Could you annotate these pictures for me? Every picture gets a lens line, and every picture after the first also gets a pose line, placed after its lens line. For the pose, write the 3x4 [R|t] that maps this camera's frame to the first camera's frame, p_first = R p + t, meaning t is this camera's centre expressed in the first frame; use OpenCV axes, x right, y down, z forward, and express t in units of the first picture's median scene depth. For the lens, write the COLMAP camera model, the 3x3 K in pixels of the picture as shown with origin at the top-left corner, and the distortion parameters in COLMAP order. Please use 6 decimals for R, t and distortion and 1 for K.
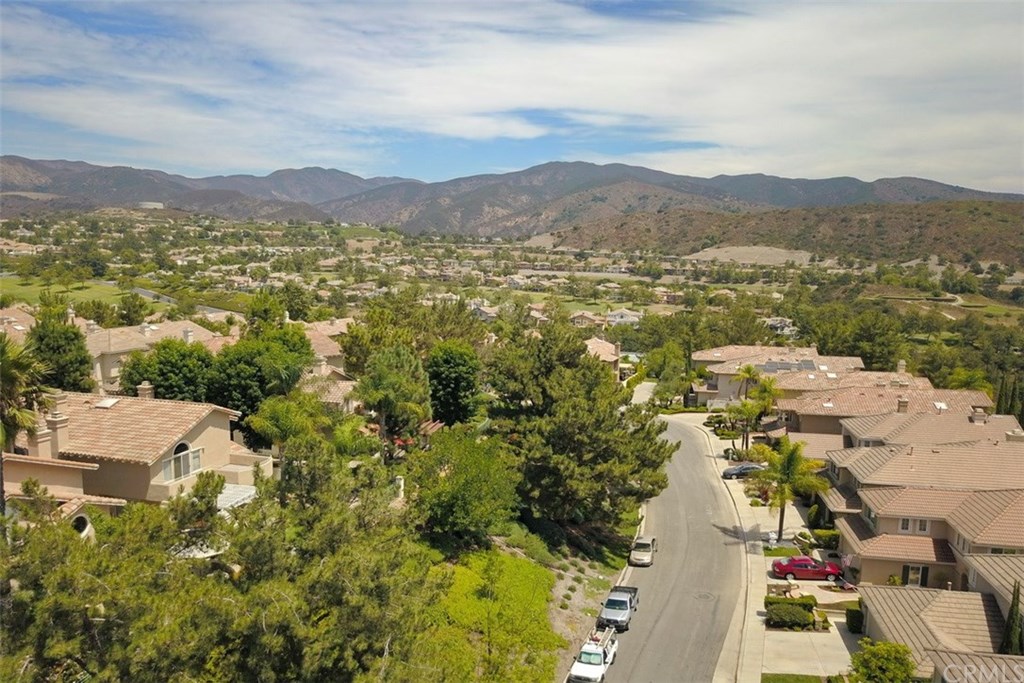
lens RADIAL K [[790.8, 0, 508.3], [0, 790.8, 376.4], [0, 0, 1]] dist [-0.007063, 0.002772]
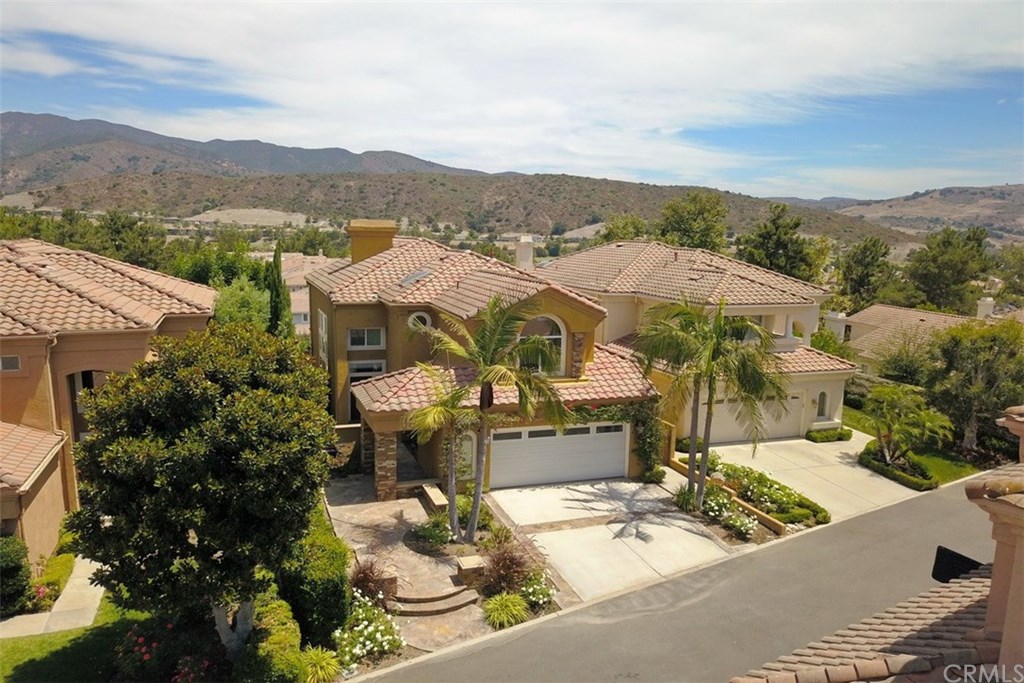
lens RADIAL K [[789.9, 0, 509.4], [0, 789.9, 382.9], [0, 0, 1]] dist [-0.001668, -0.001986]
pose [[0.826483, -0.109585, 0.552193, -0.045436], [0.083497, 0.993884, 0.072268, 0.051111], [-0.556735, -0.013622, 0.830578, -0.198301]]
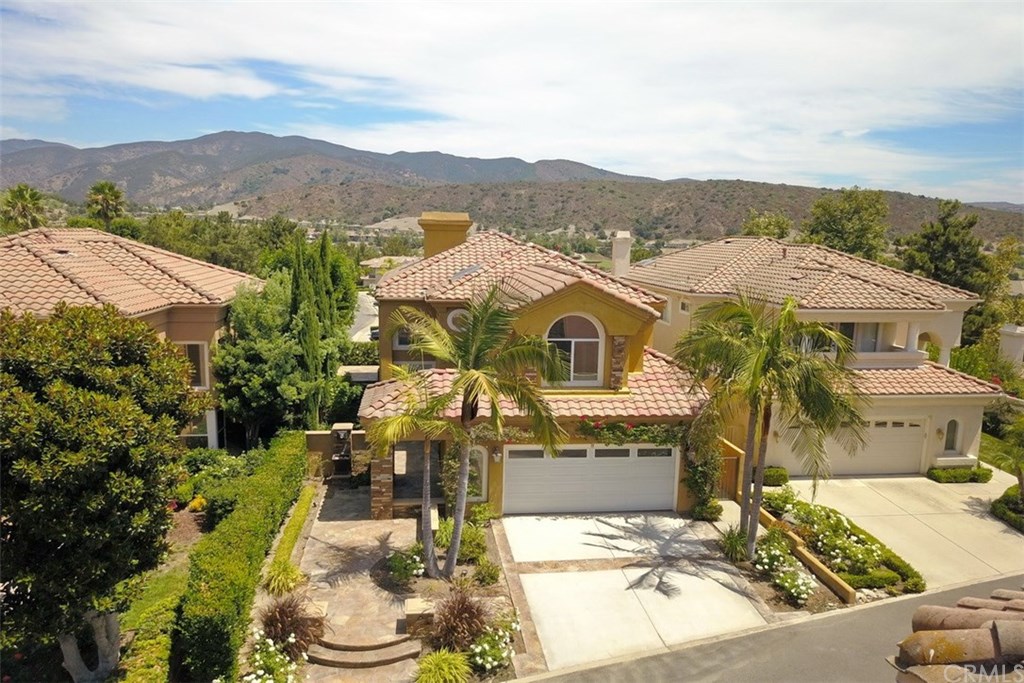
lens RADIAL K [[789.9, 0, 509.4], [0, 789.9, 382.9], [0, 0, 1]] dist [-0.001668, -0.001986]
pose [[0.926149, -0.069370, 0.370724, -0.031087], [0.055347, 0.997296, 0.048347, 0.052438], [-0.373076, -0.024258, 0.927484, -0.195306]]
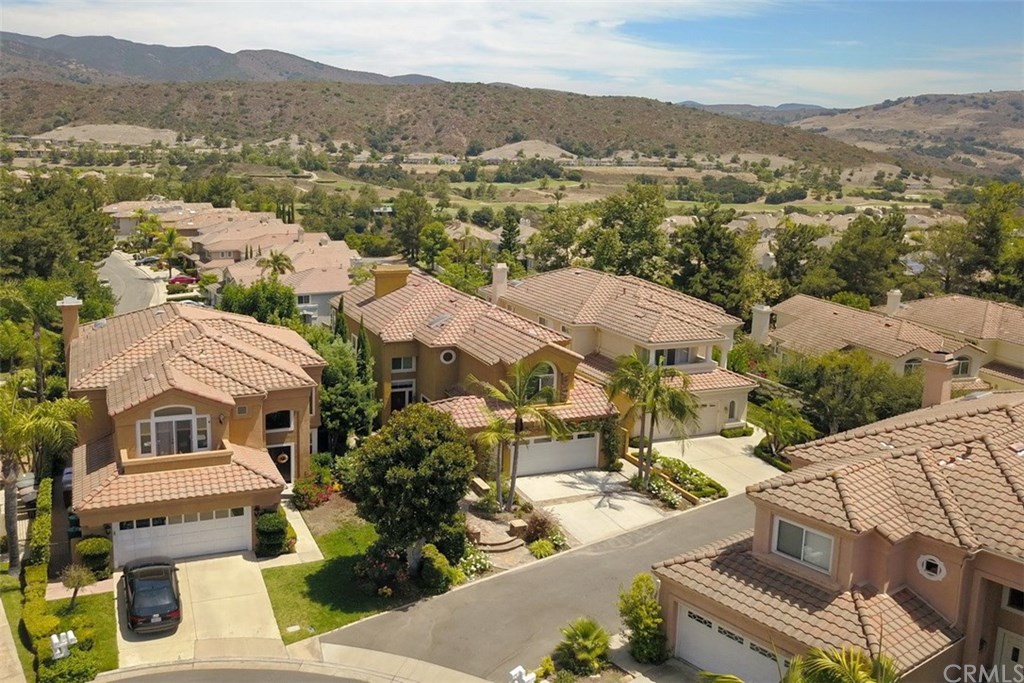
lens RADIAL K [[938.9, 0, 446.0], [0, 938.9, 338.0], [0, 0, 1]] dist [-0.000105, -0.005436]
pose [[0.806060, -0.124241, 0.578647, -0.085944], [0.088294, 0.992020, 0.090003, 0.035053], [-0.585211, -0.021457, 0.810597, -0.235575]]
